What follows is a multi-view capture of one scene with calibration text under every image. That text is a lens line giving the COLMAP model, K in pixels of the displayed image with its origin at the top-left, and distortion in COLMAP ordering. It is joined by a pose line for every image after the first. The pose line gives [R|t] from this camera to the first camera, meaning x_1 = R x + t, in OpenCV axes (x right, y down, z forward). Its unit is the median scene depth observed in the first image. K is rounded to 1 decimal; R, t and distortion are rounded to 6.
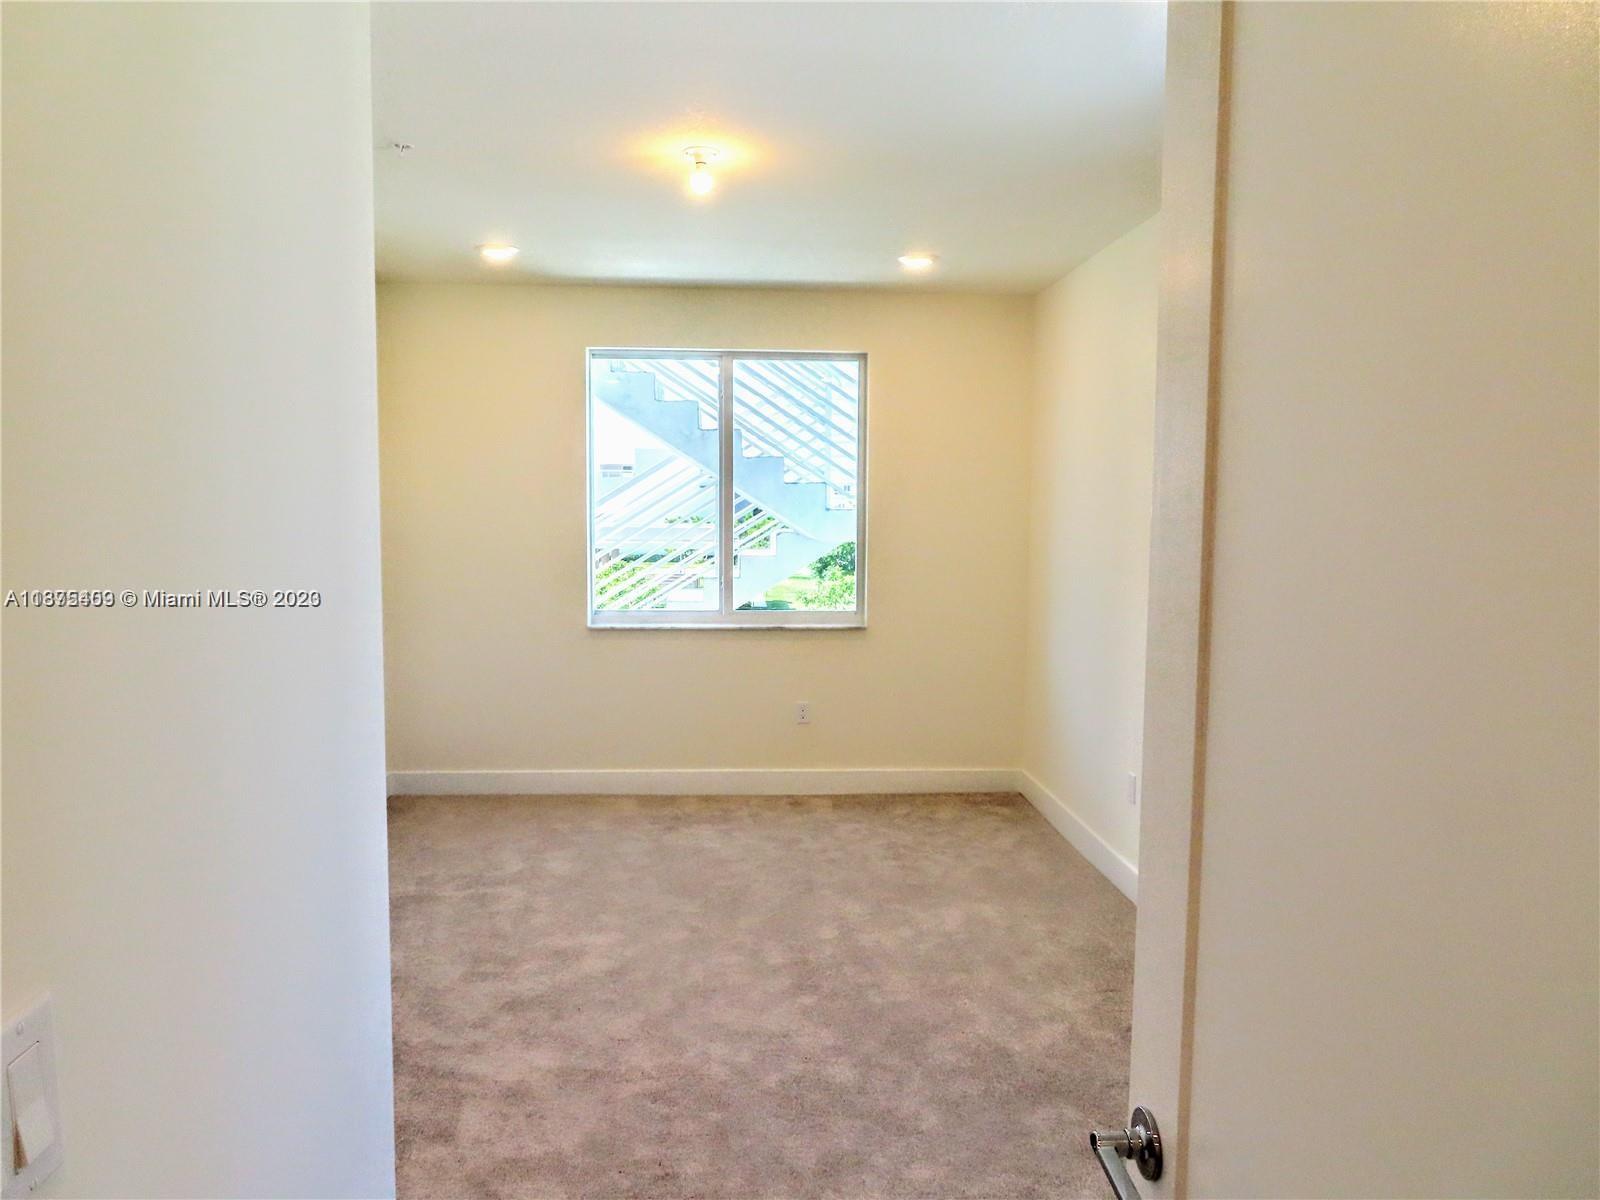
lens RADIAL K [[1149.5, 0, 800.0], [0, 1149.5, 600.0], [0, 0, 1]] dist [-0.006889, 0.003260]
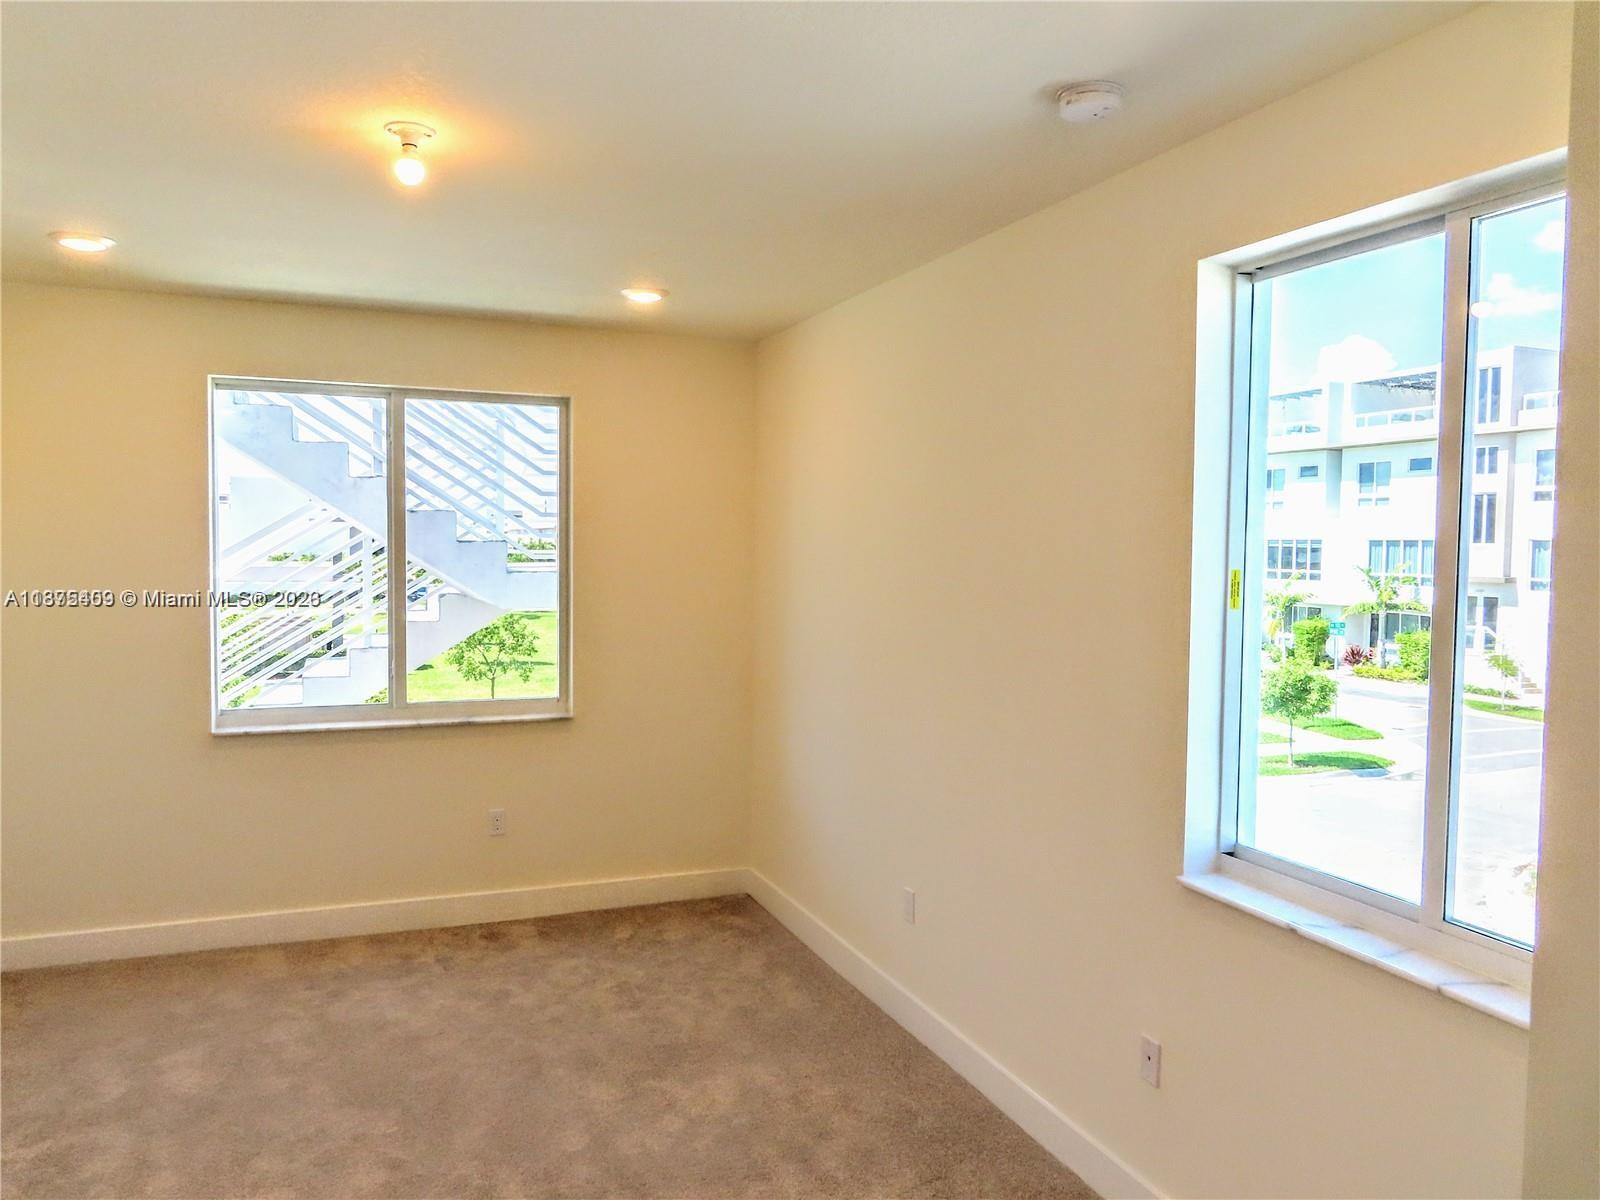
lens RADIAL K [[1149.5, 0, 800.0], [0, 1149.5, 600.0], [0, 0, 1]] dist [-0.006889, 0.003260]
pose [[0.949451, -0.011928, 0.313687, -0.054681], [0.021088, 0.999444, -0.025825, -0.042061], [-0.313205, 0.031135, 0.949175, 0.151939]]
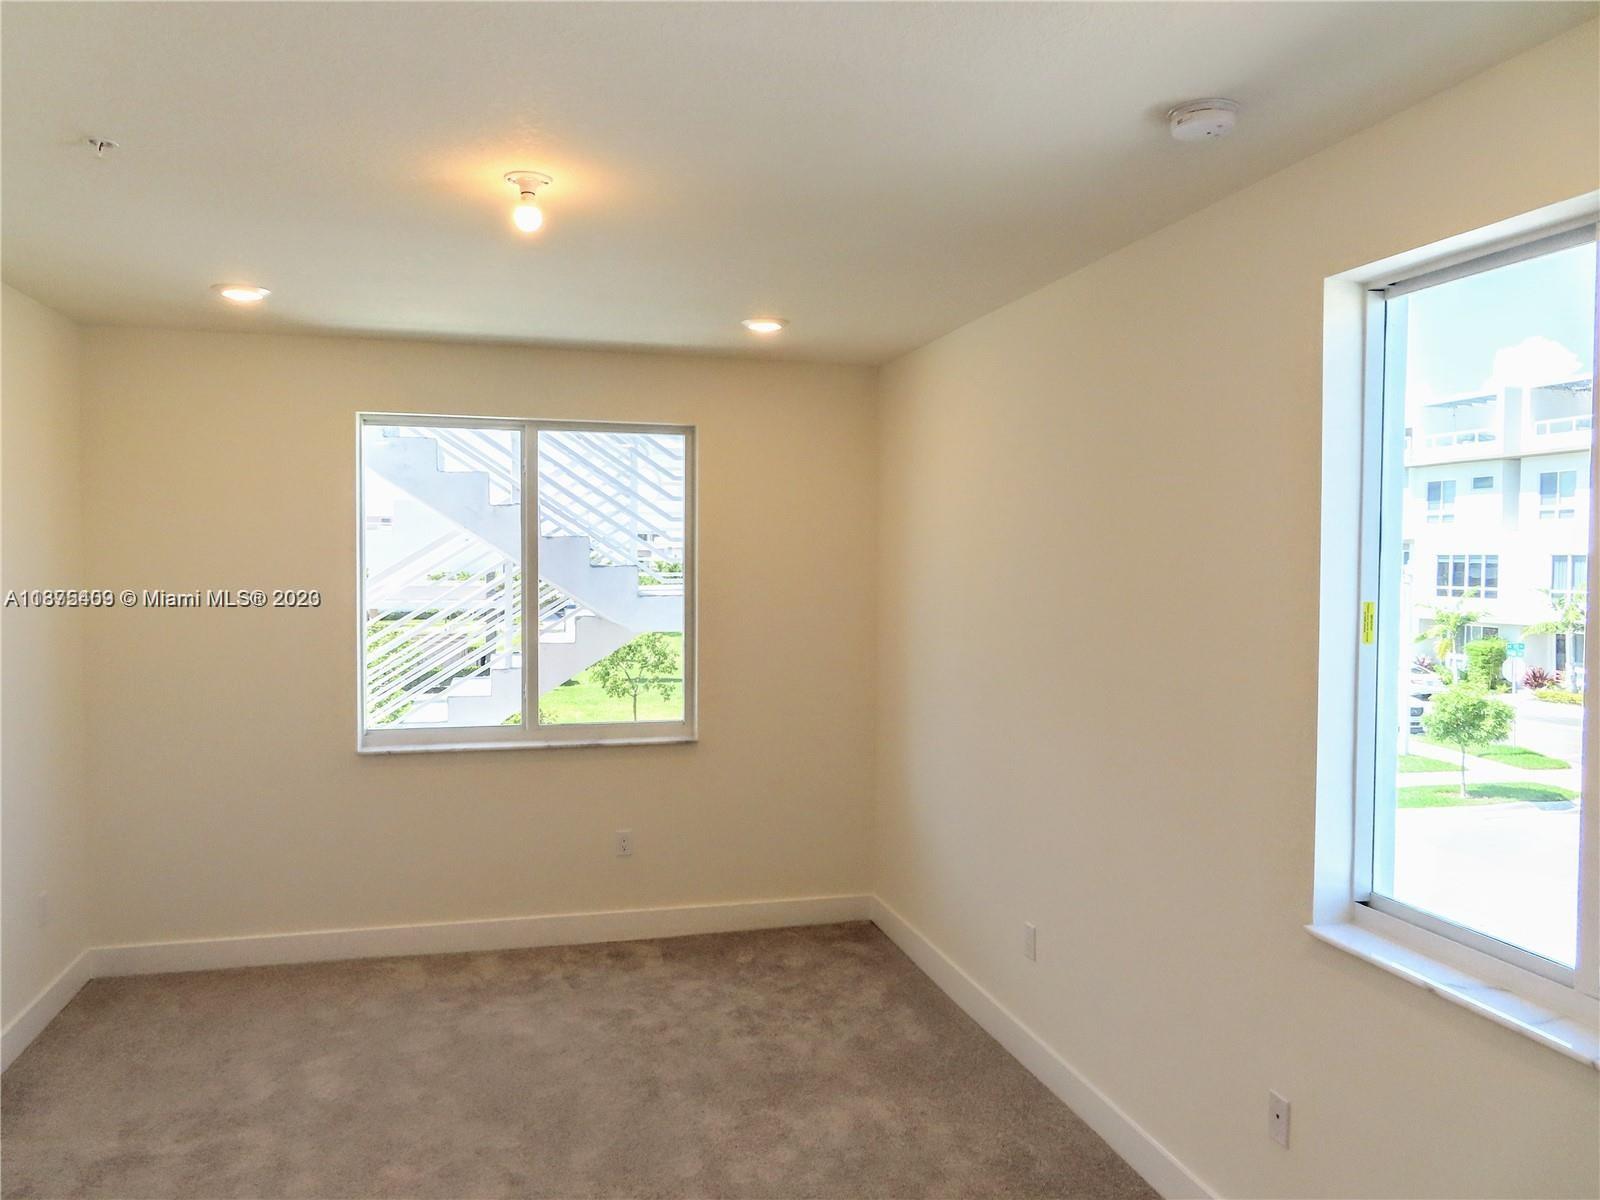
lens RADIAL K [[1149.5, 0, 800.0], [0, 1149.5, 600.0], [0, 0, 1]] dist [-0.006889, 0.003260]
pose [[0.980419, -0.007599, 0.196775, -0.040450], [0.016462, 0.998920, -0.043445, -0.048200], [-0.196233, 0.045833, 0.979486, 0.149970]]
